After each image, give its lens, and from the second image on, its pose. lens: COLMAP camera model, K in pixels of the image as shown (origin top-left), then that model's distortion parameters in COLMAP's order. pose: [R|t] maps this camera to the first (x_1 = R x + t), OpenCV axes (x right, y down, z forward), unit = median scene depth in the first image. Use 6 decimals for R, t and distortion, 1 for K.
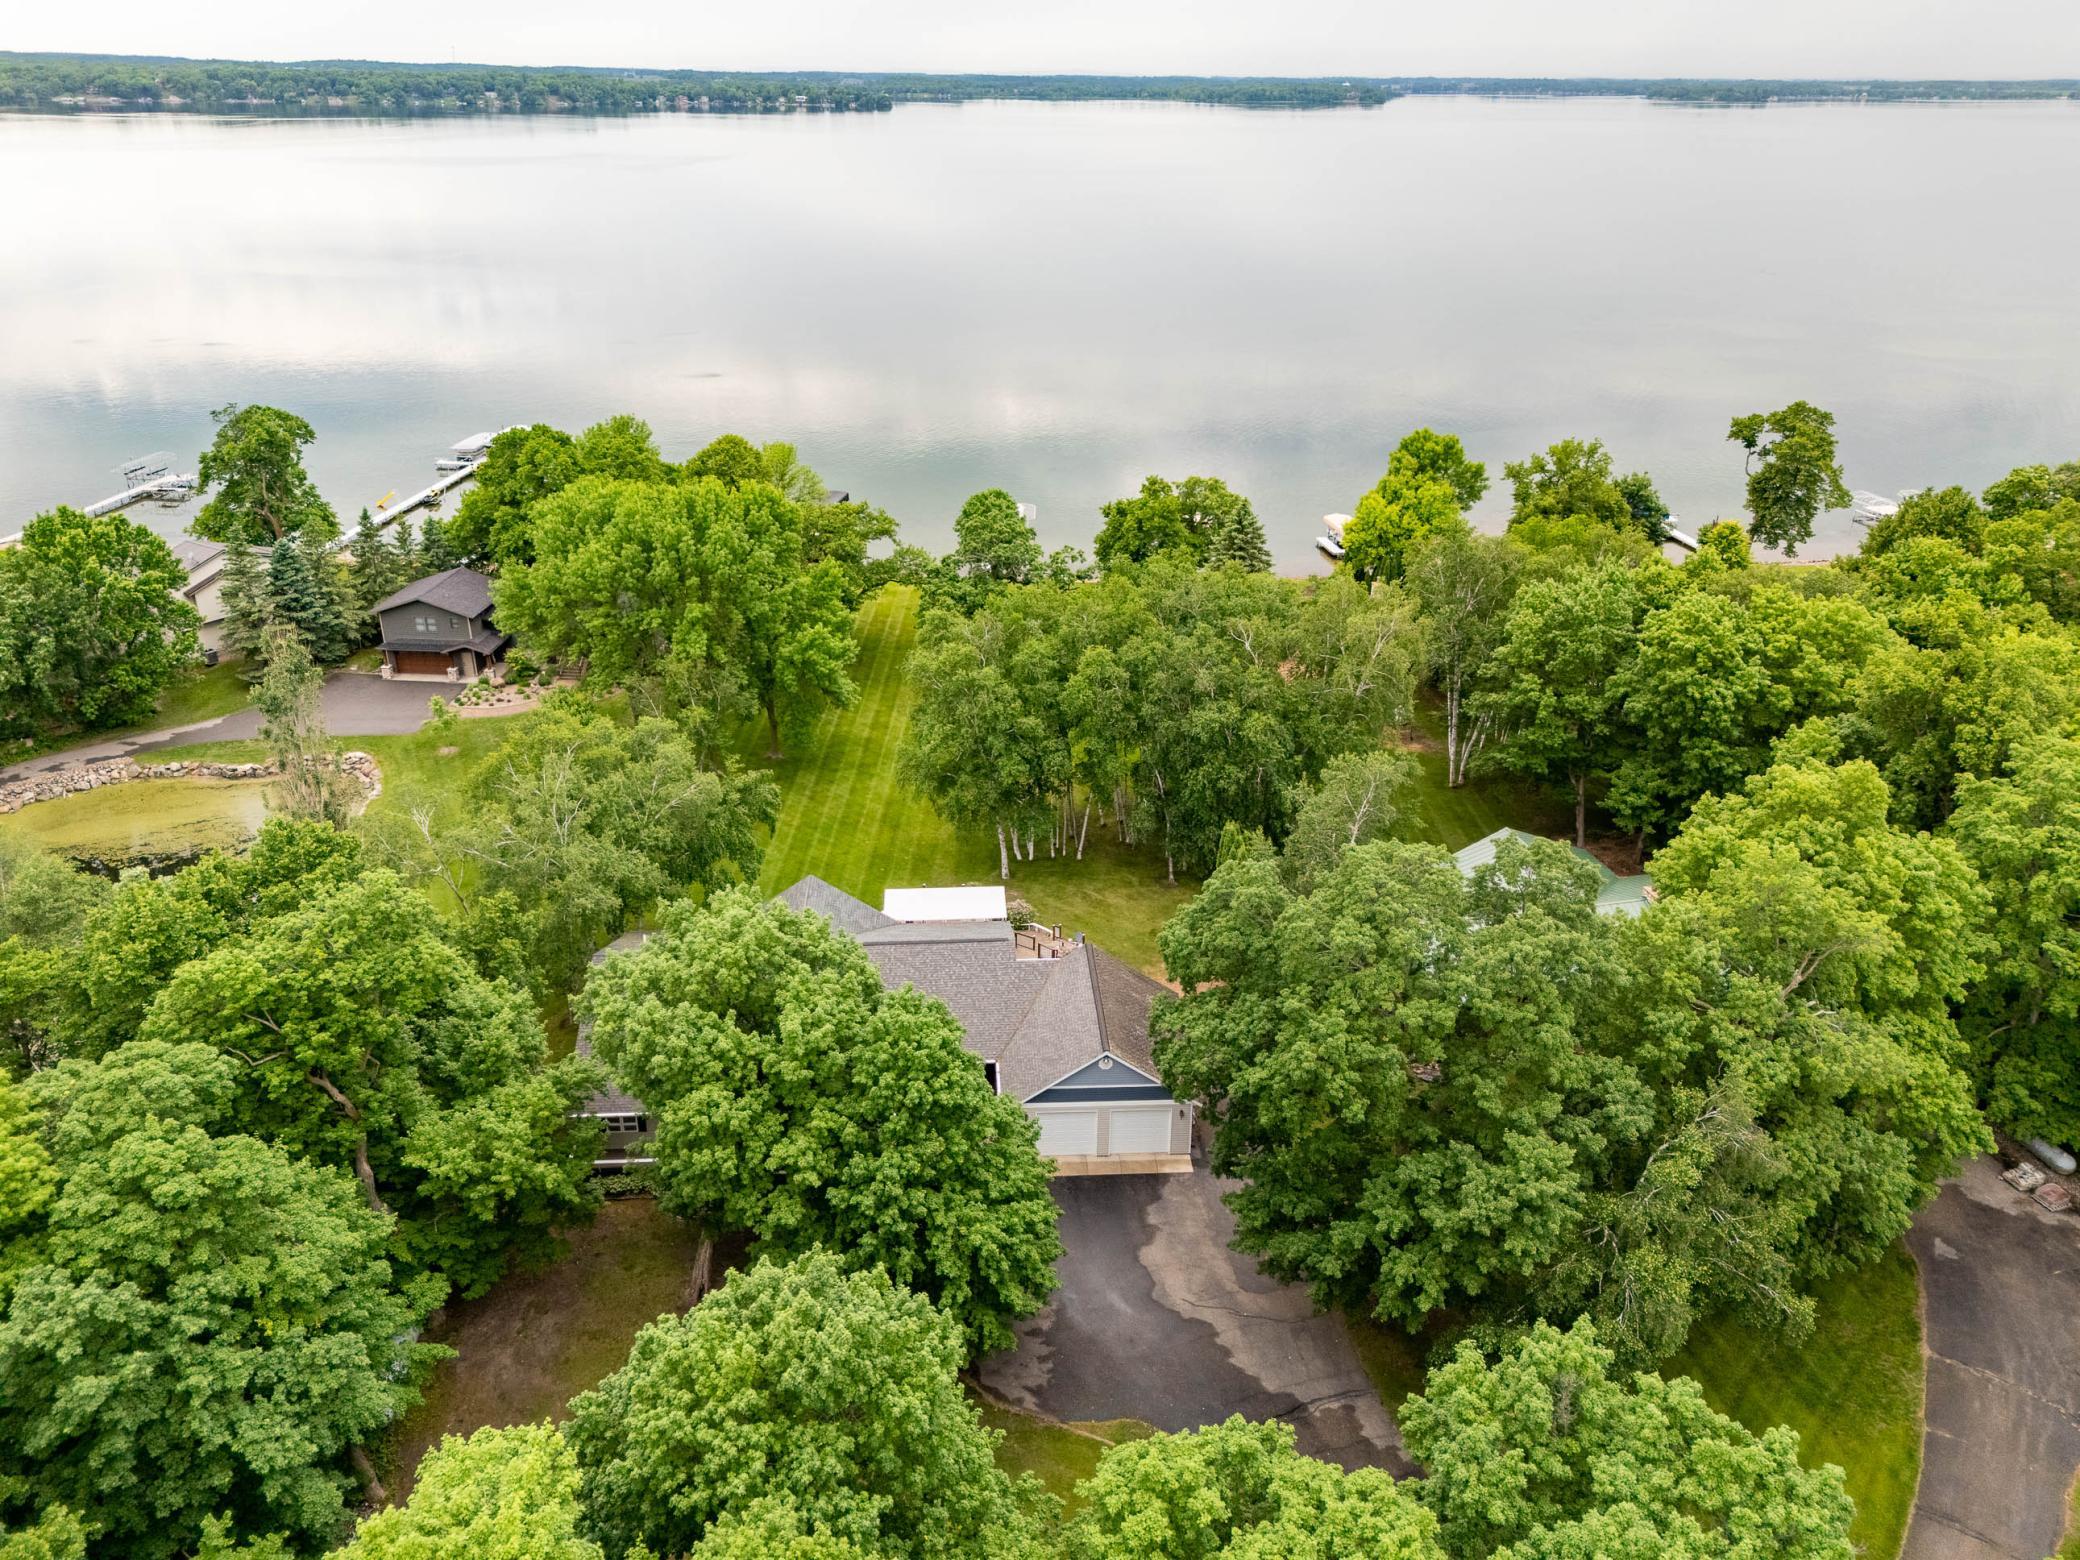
lens RADIAL K [[1525.2, 0, 1041.3], [0, 1525.2, 780.8], [0, 0, 1]] dist [0.069555, -0.056715]
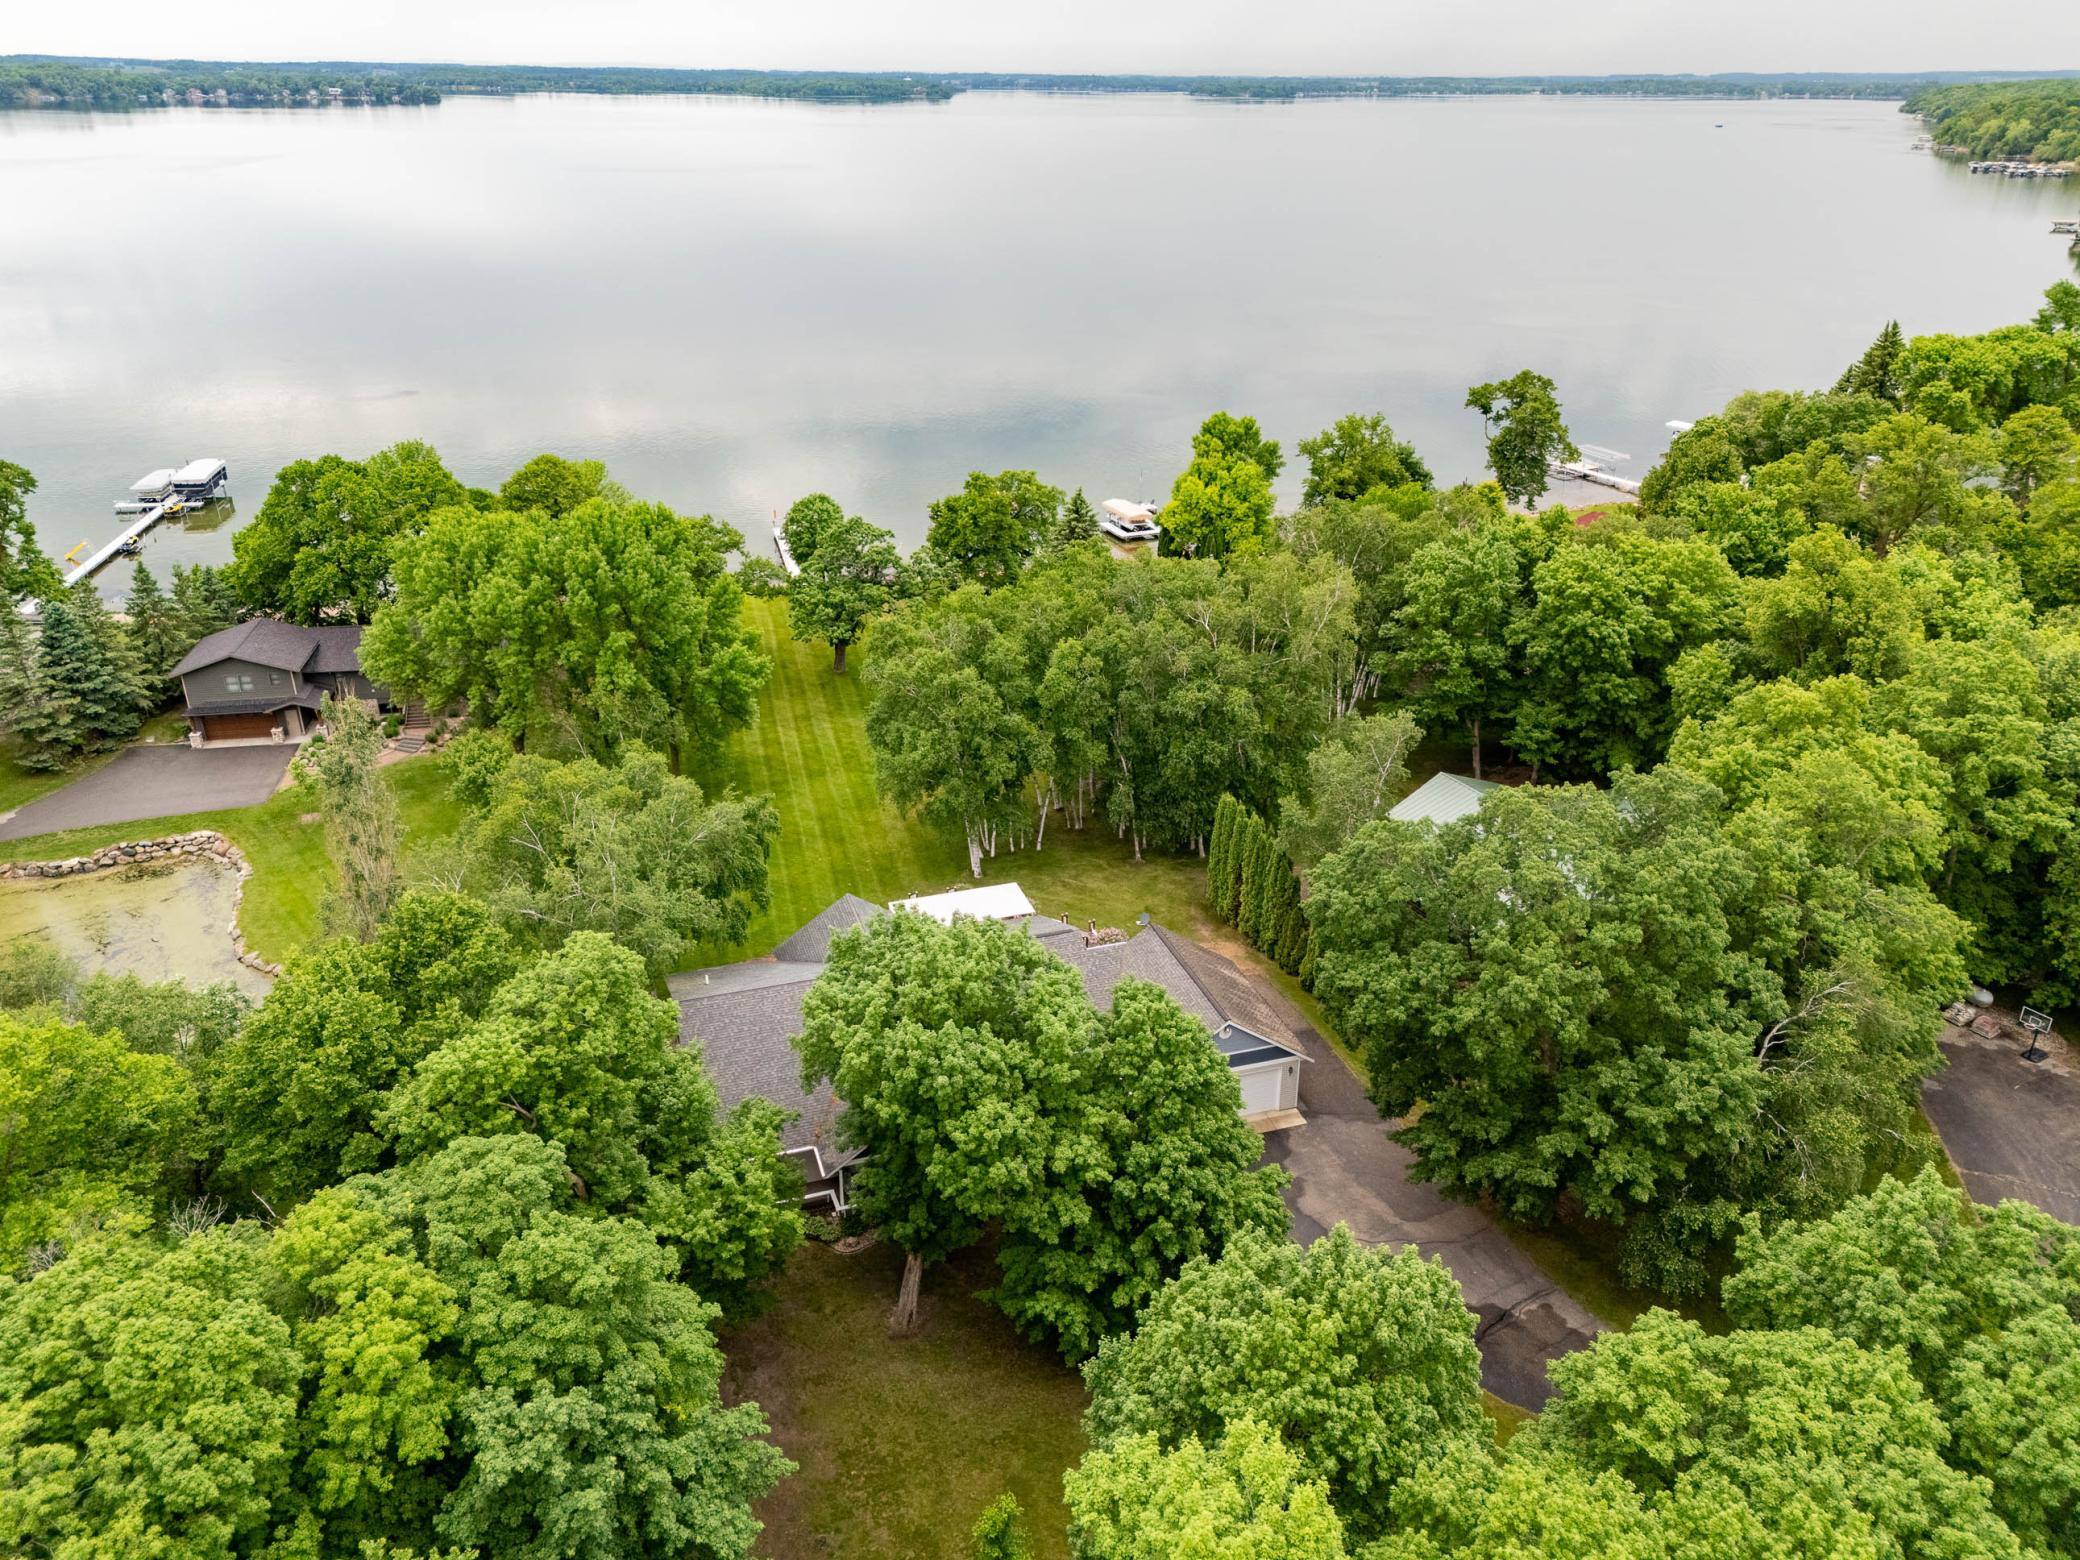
lens RADIAL K [[1525.2, 0, 1041.3], [0, 1525.2, 780.8], [0, 0, 1]] dist [0.069555, -0.056715]
pose [[0.966239, -0.108887, 0.233506, -0.176480], [0.108173, 0.994005, 0.015904, -0.008970], [-0.233838, 0.009892, 0.972225, 0.009374]]
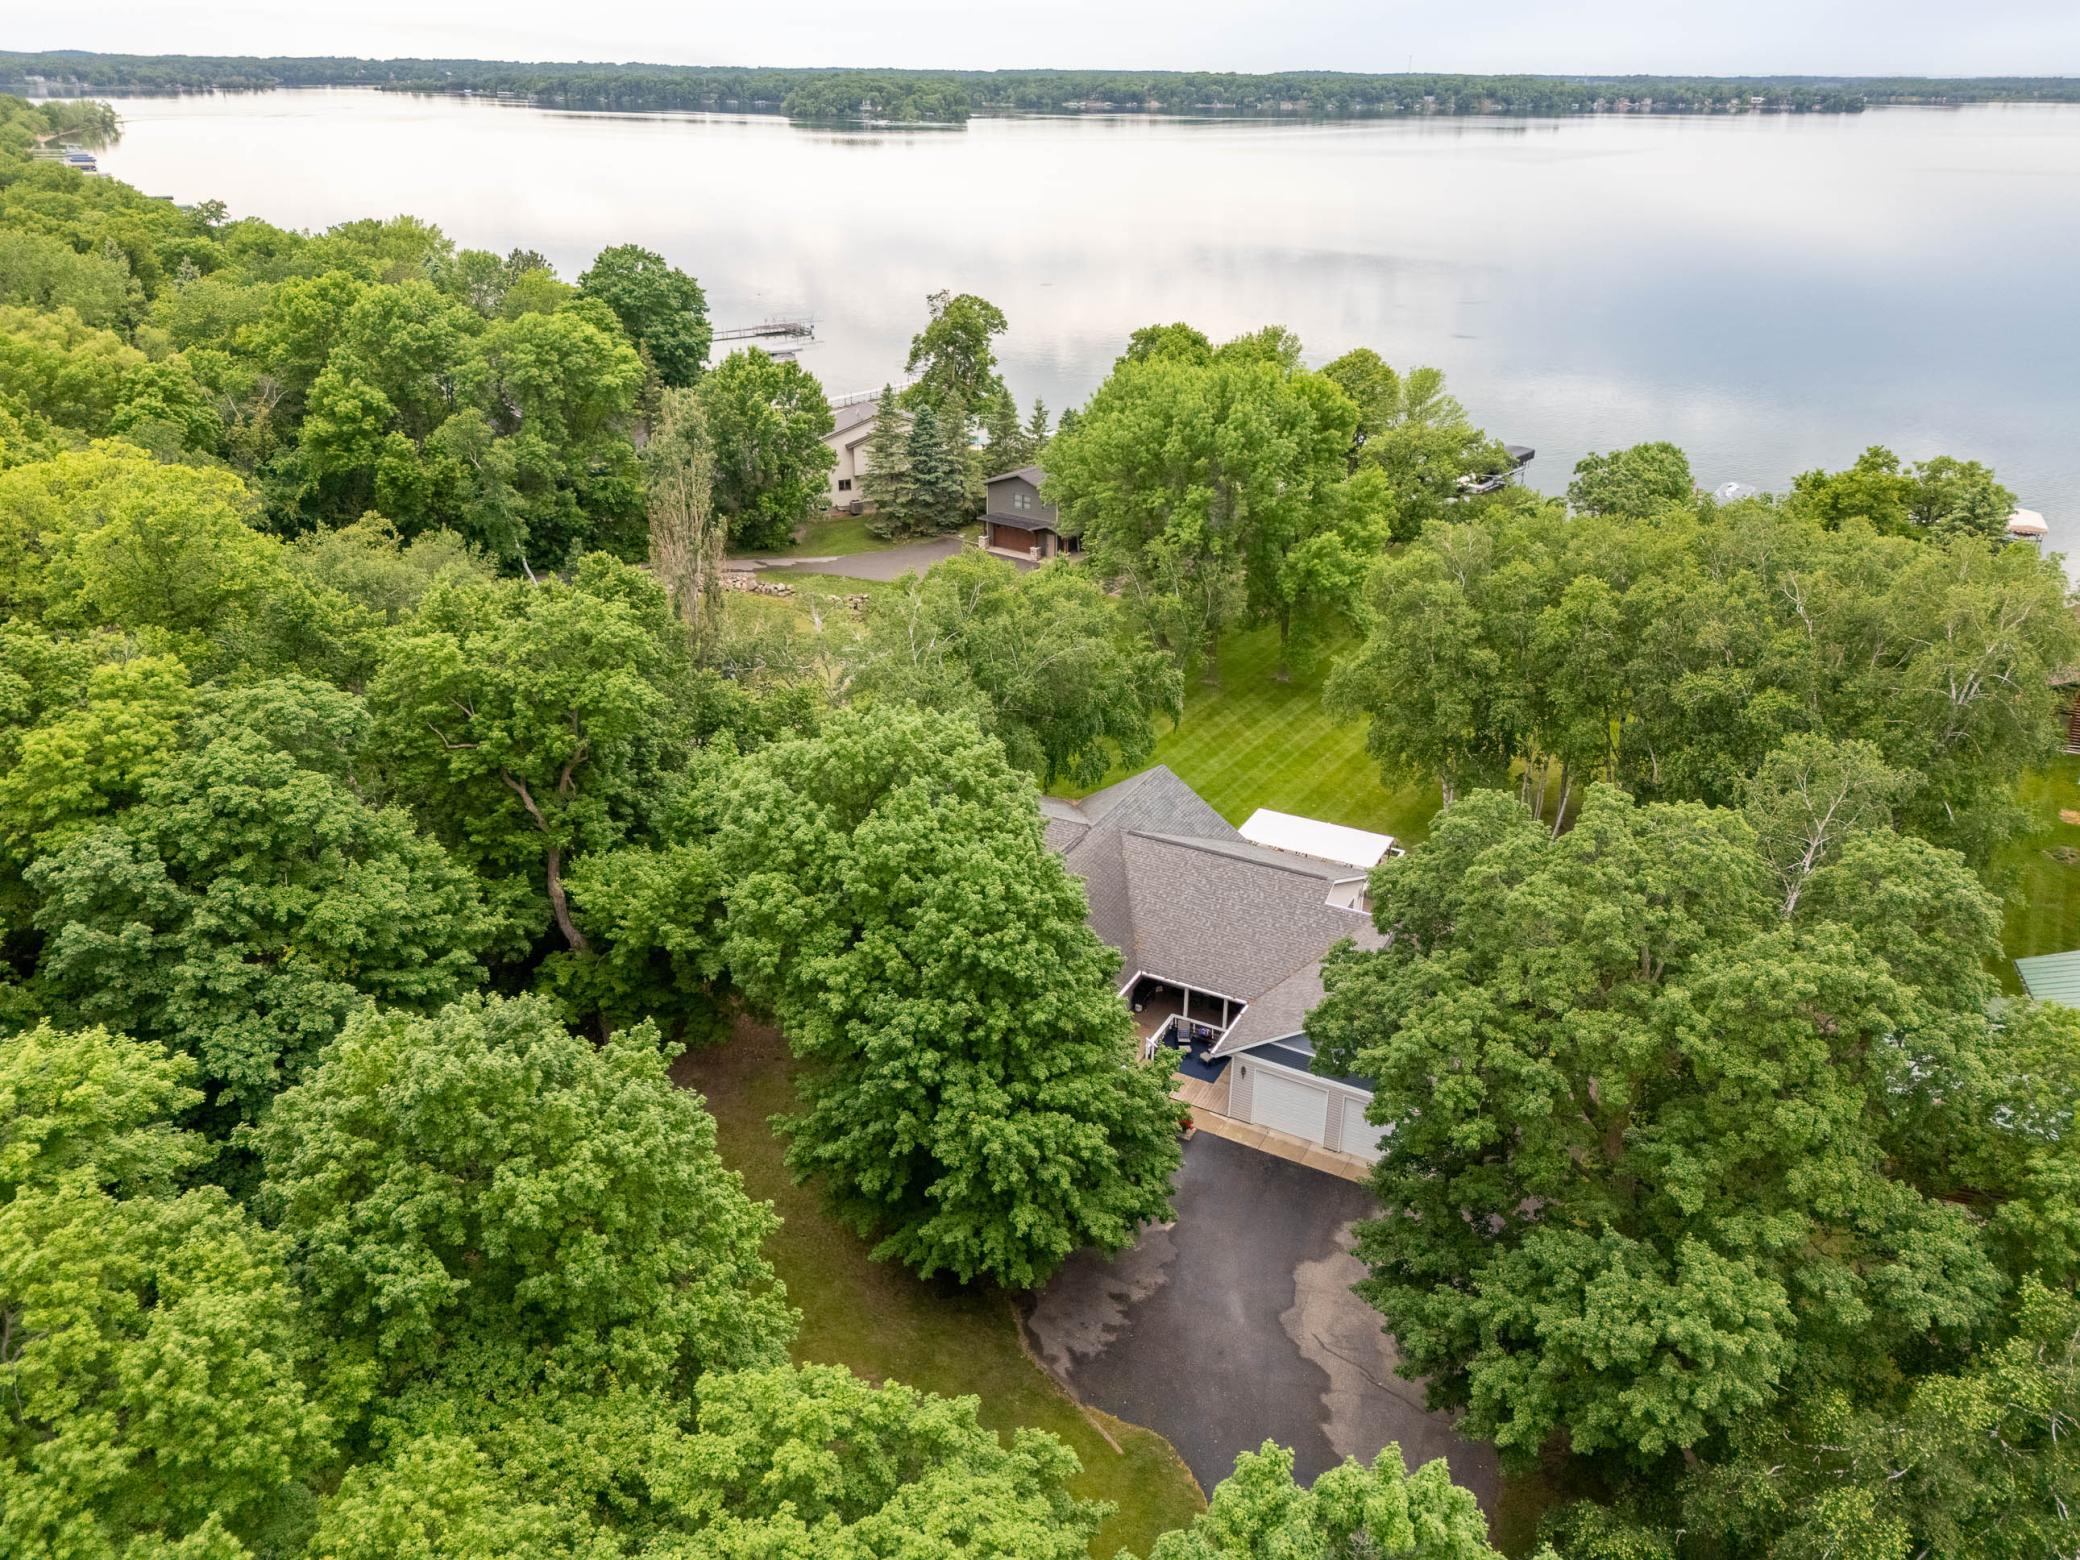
lens RADIAL K [[1525.2, 0, 1041.3], [0, 1525.2, 780.8], [0, 0, 1]] dist [0.069555, -0.056715]
pose [[0.853306, 0.216632, -0.474277, 0.150563], [-0.219317, 0.974348, 0.050457, 0.029144], [0.473042, 0.060961, 0.878929, 0.123345]]
